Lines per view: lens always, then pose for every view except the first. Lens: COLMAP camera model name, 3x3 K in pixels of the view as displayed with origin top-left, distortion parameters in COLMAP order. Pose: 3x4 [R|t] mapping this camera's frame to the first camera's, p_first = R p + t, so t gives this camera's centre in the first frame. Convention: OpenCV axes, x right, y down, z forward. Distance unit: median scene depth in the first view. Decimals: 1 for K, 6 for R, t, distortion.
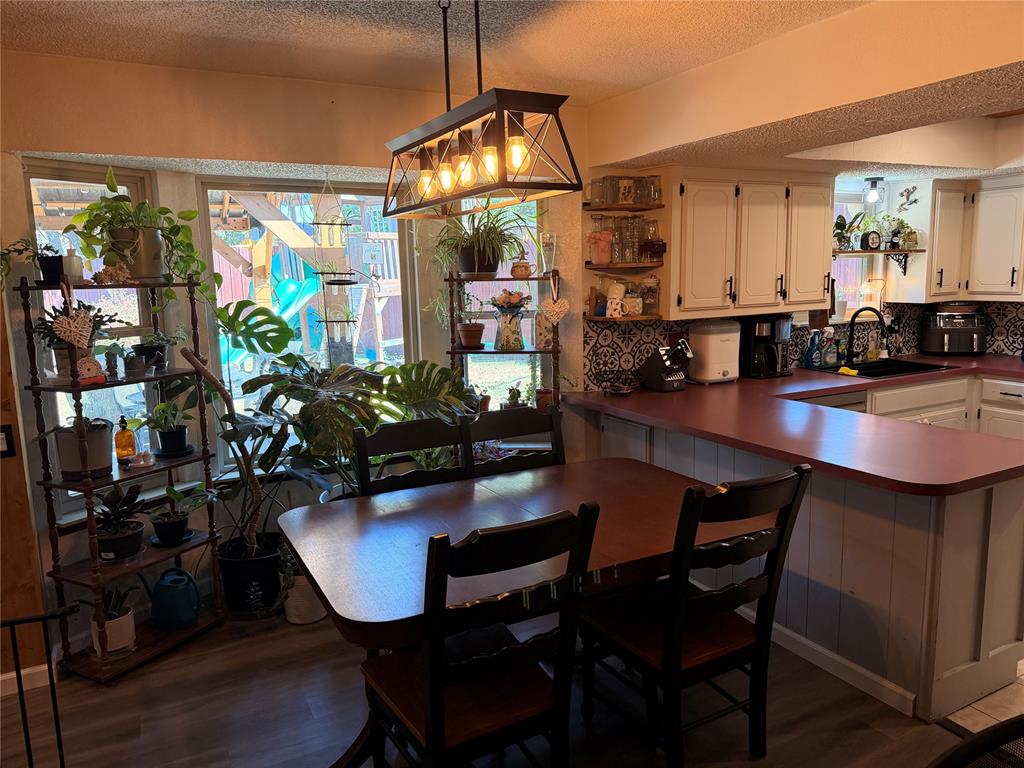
lens RADIAL K [[712.2, 0, 503.6], [0, 712.2, 383.0], [0, 0, 1]] dist [0.004635, -0.034891]
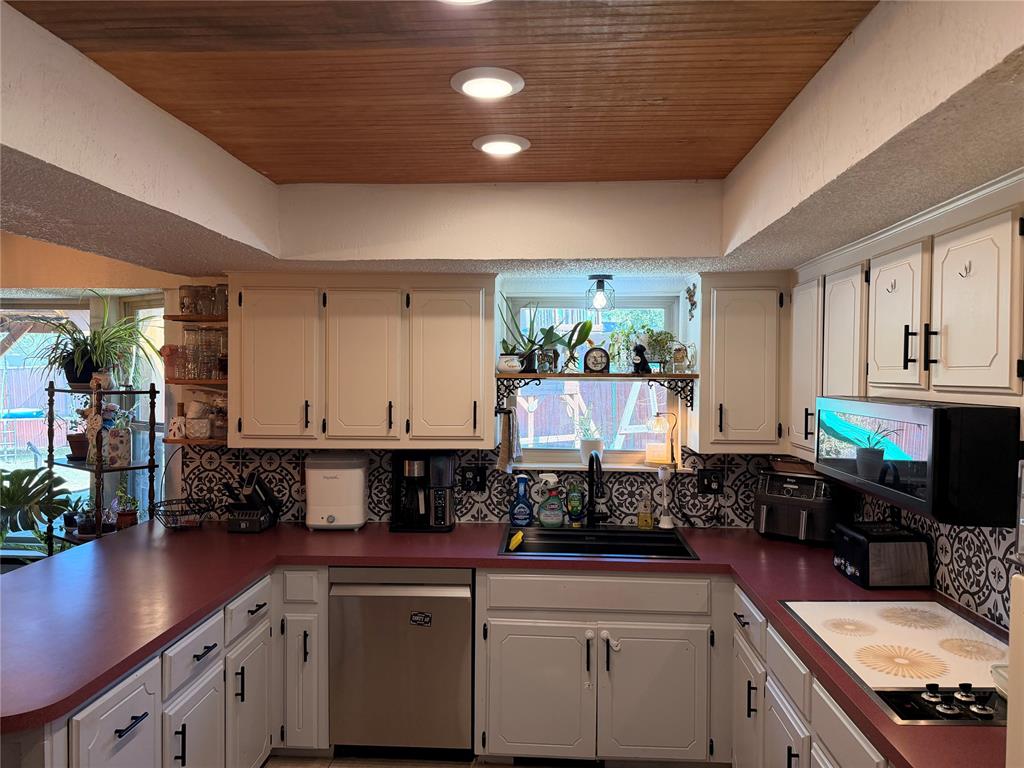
lens RADIAL K [[712.2, 0, 513.5], [0, 712.2, 381.2], [0, 0, 1]] dist [0.004635, -0.034891]
pose [[0.879768, 0.035538, -0.474072, 0.816986], [-0.105192, 0.987036, -0.121222, -0.085572], [0.463618, 0.156516, 0.872101, 0.343441]]
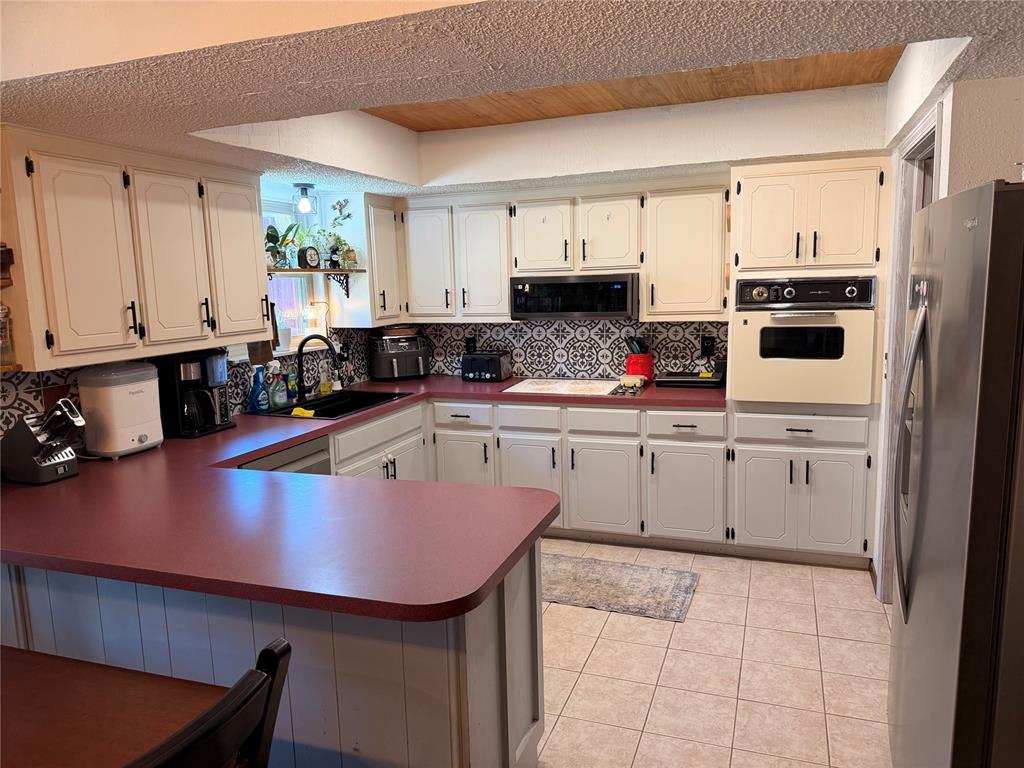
lens RADIAL K [[712.2, 0, 518.7], [0, 712.2, 398.4], [0, 0, 1]] dist [0.004635, -0.034891]
pose [[0.722340, -0.104361, 0.683618, 0.097276], [0.112678, 0.993098, 0.032545, -0.032060], [-0.682297, 0.053520, 0.729114, 0.216703]]
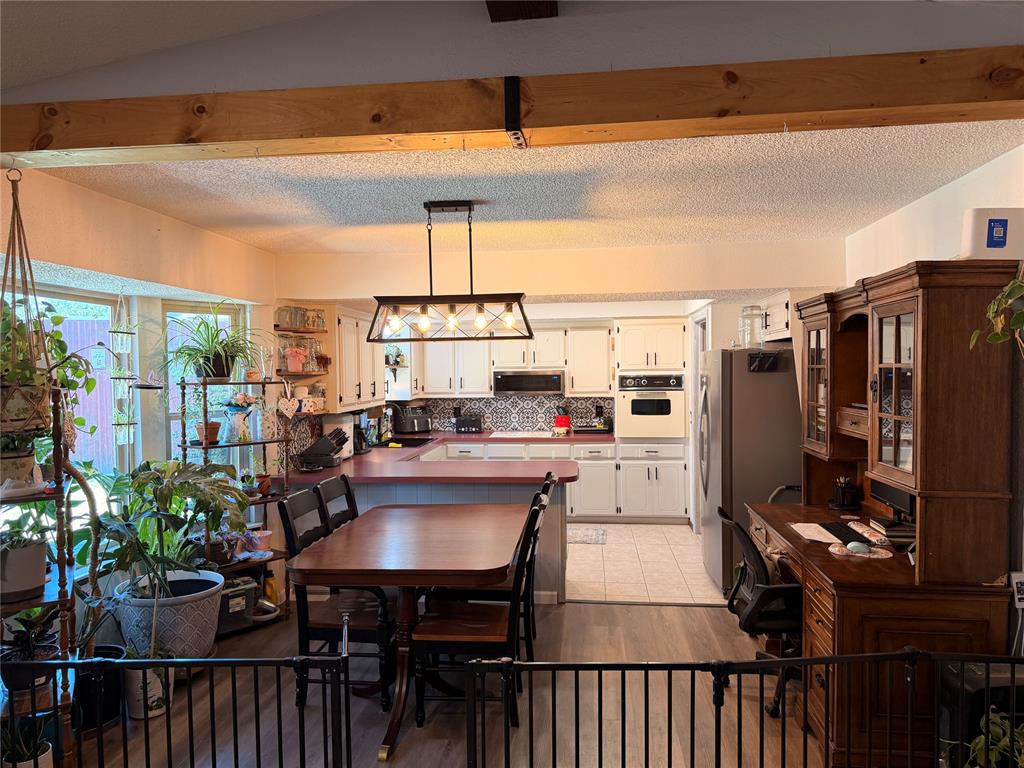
lens RADIAL K [[712.2, 0, 518.5], [0, 712.2, 391.8], [0, 0, 1]] dist [0.004635, -0.034891]
pose [[0.527335, -0.007128, 0.849628, -0.654230], [0.125453, 0.989658, -0.069562, 0.008902], [-0.840345, 0.143271, 0.522775, -0.015787]]
